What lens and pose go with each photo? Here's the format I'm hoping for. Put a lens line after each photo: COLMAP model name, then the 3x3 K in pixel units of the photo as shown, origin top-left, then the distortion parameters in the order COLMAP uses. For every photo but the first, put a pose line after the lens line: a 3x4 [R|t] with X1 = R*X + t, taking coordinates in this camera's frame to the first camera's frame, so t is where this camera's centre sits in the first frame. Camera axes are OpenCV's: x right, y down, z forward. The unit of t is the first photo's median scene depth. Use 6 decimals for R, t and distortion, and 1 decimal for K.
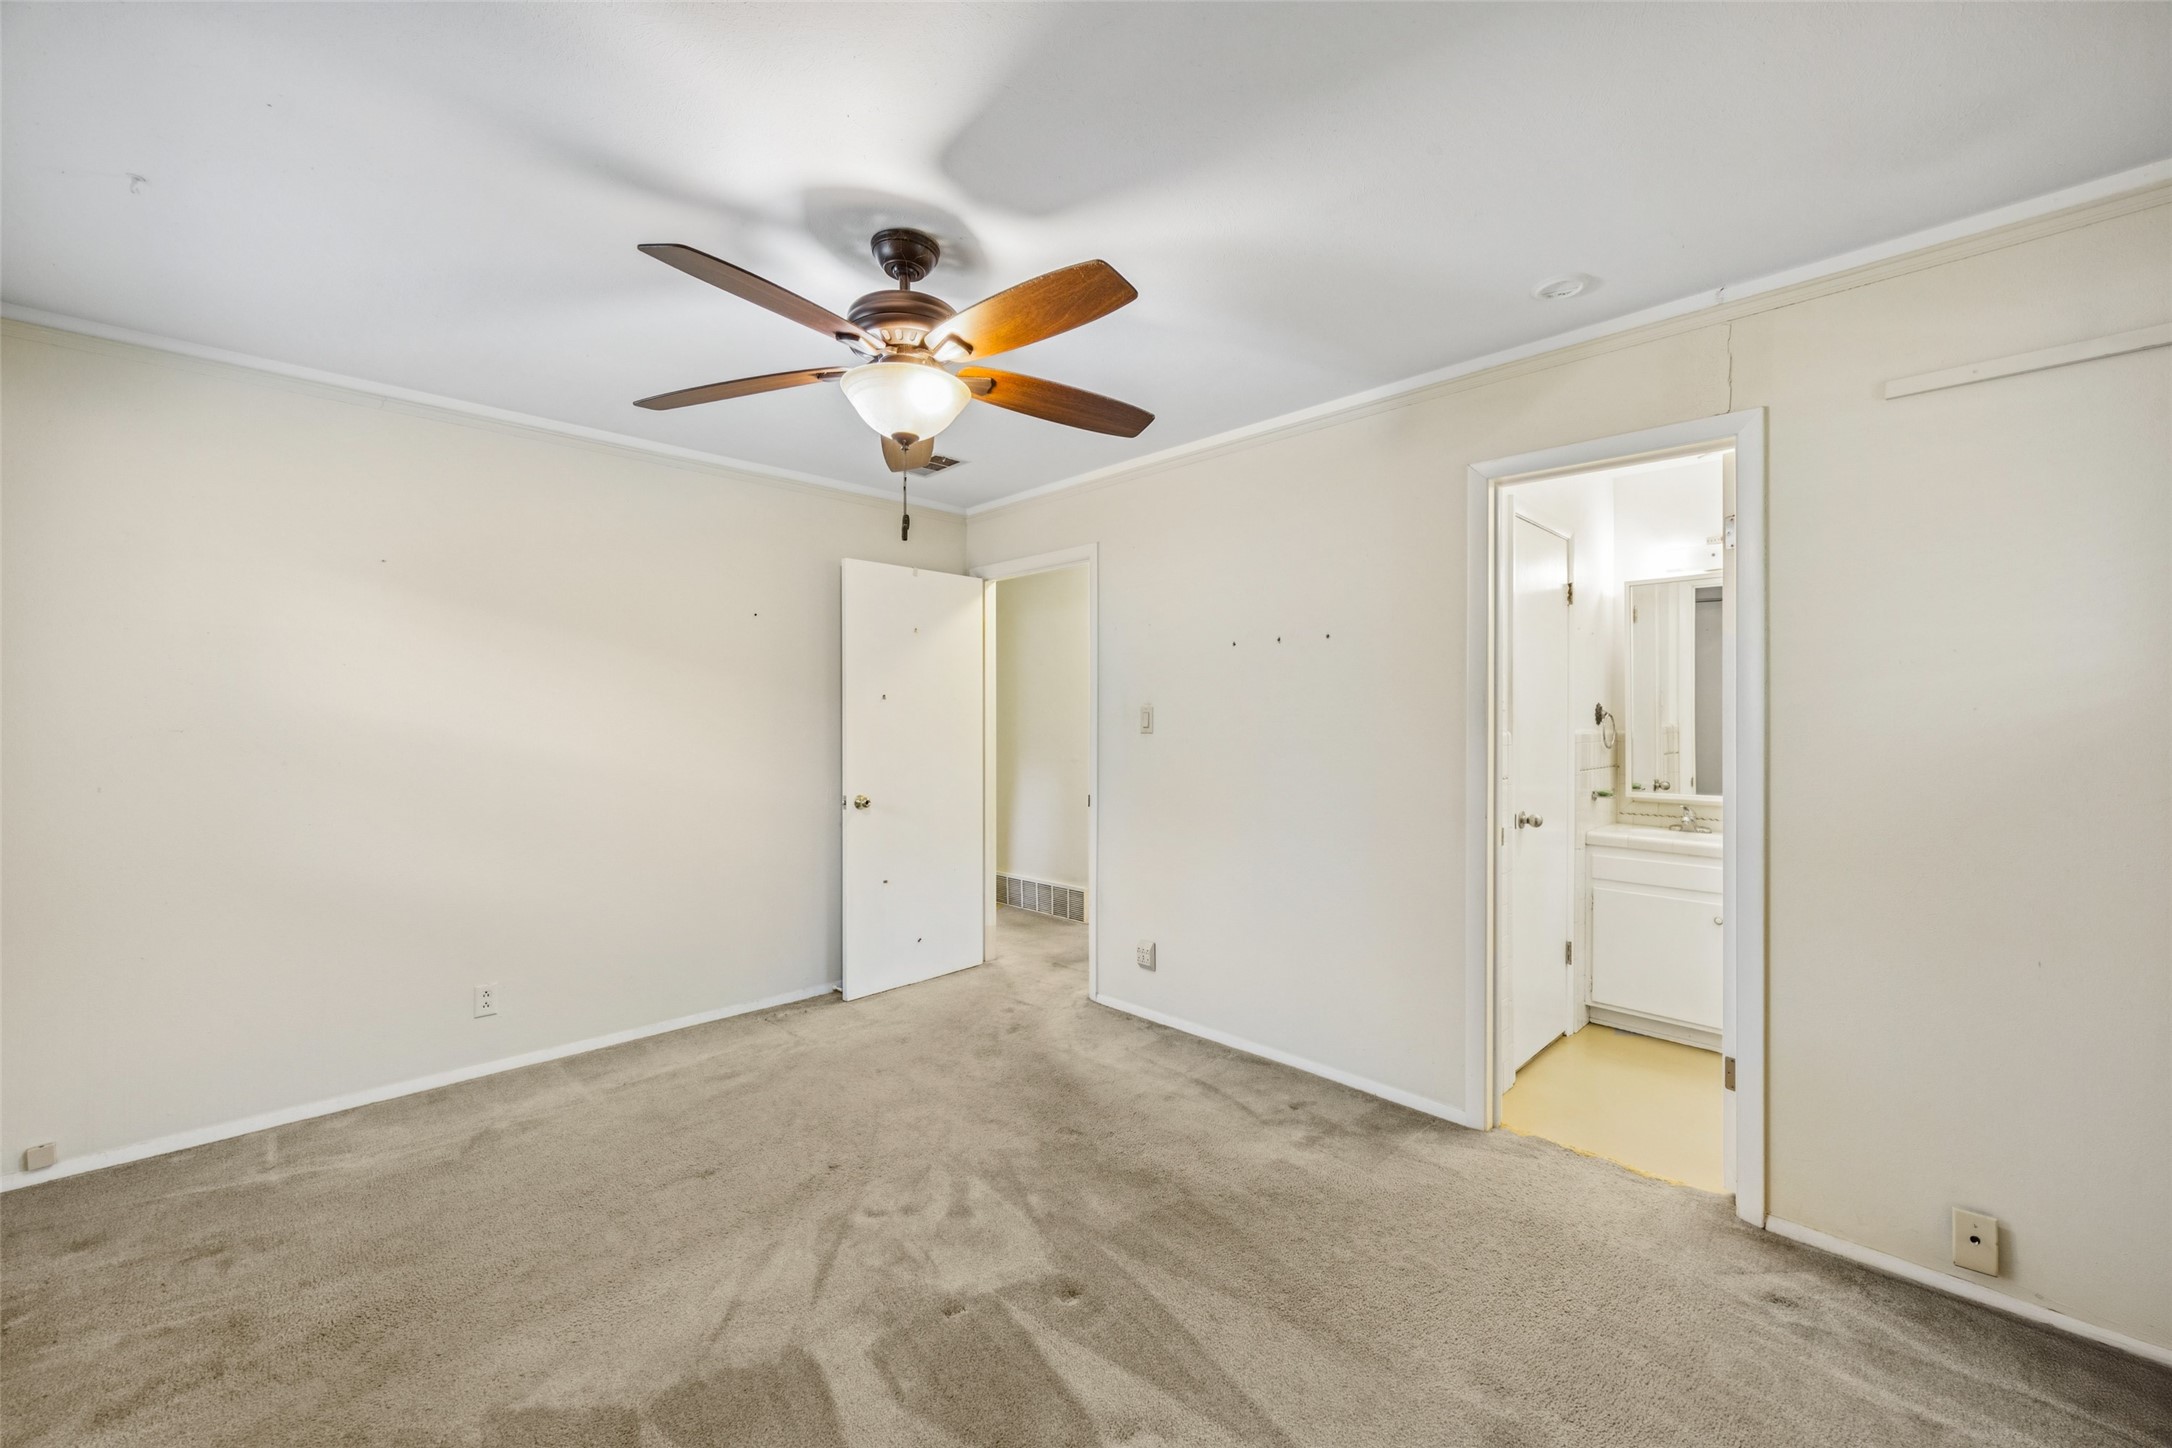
lens RADIAL K [[846.8, 0, 1079.9], [0, 846.8, 716.9], [0, 0, 1]] dist [-0.003546, 0.000799]
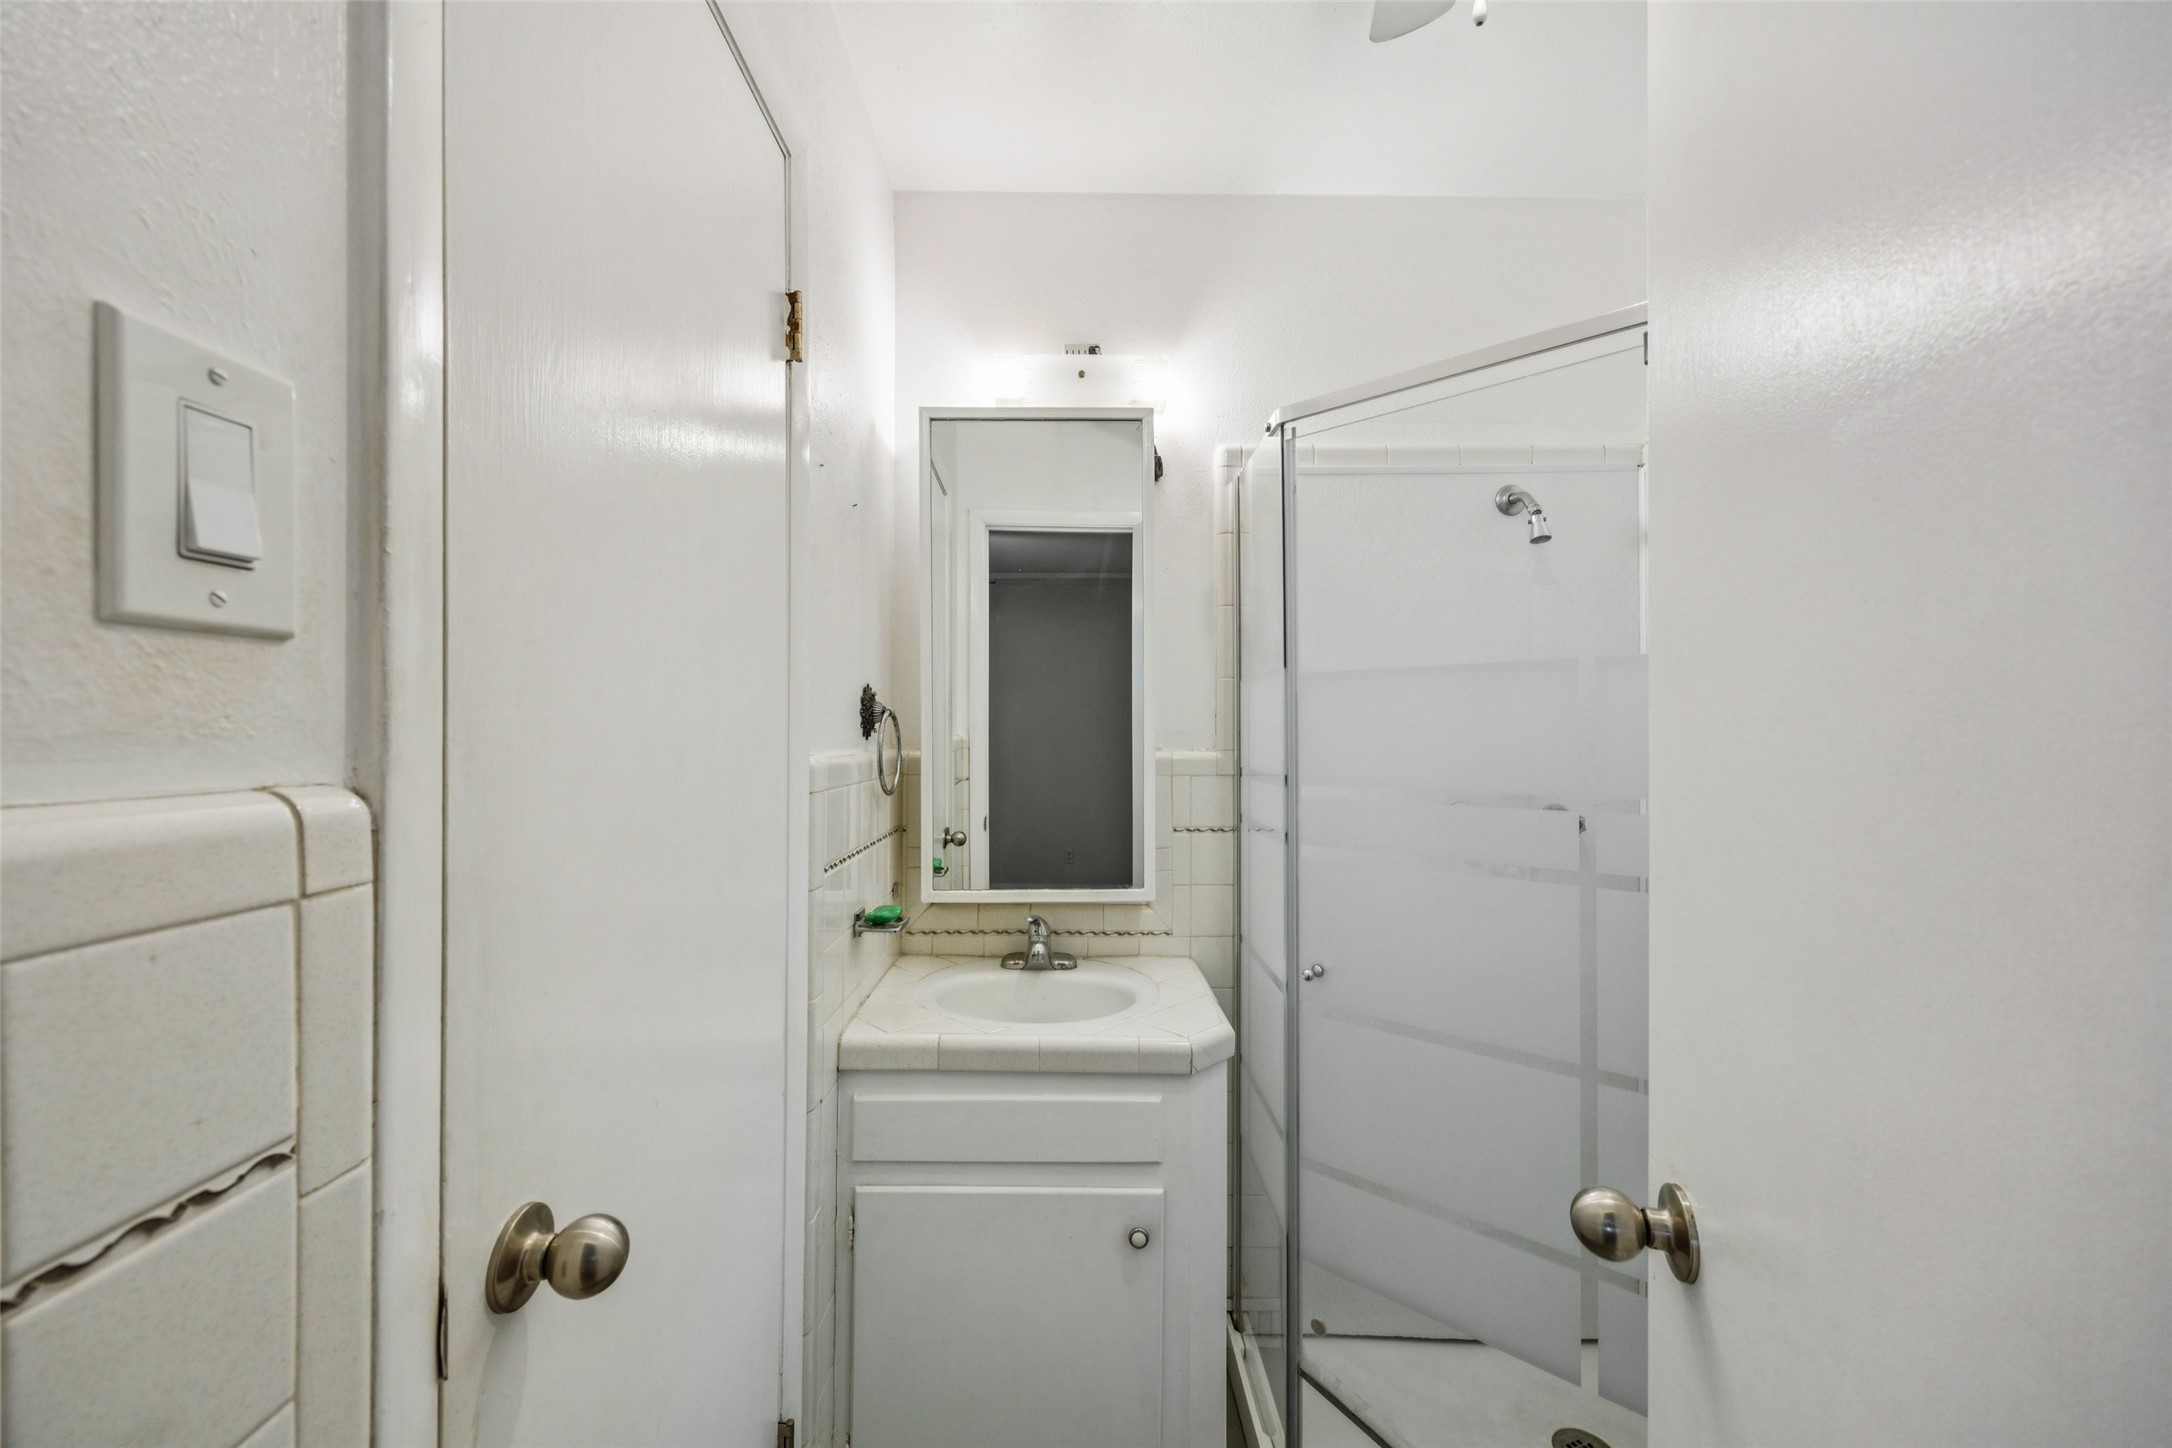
lens RADIAL K [[846.8, 0, 1085.2], [0, 846.8, 737.2], [0, 0, 1]] dist [-0.003546, 0.000799]
pose [[0.684880, -0.002885, 0.728650, 0.398171], [-0.007180, 0.999917, 0.010708, 0.004233], [-0.728620, -0.012566, 0.684803, 0.660401]]
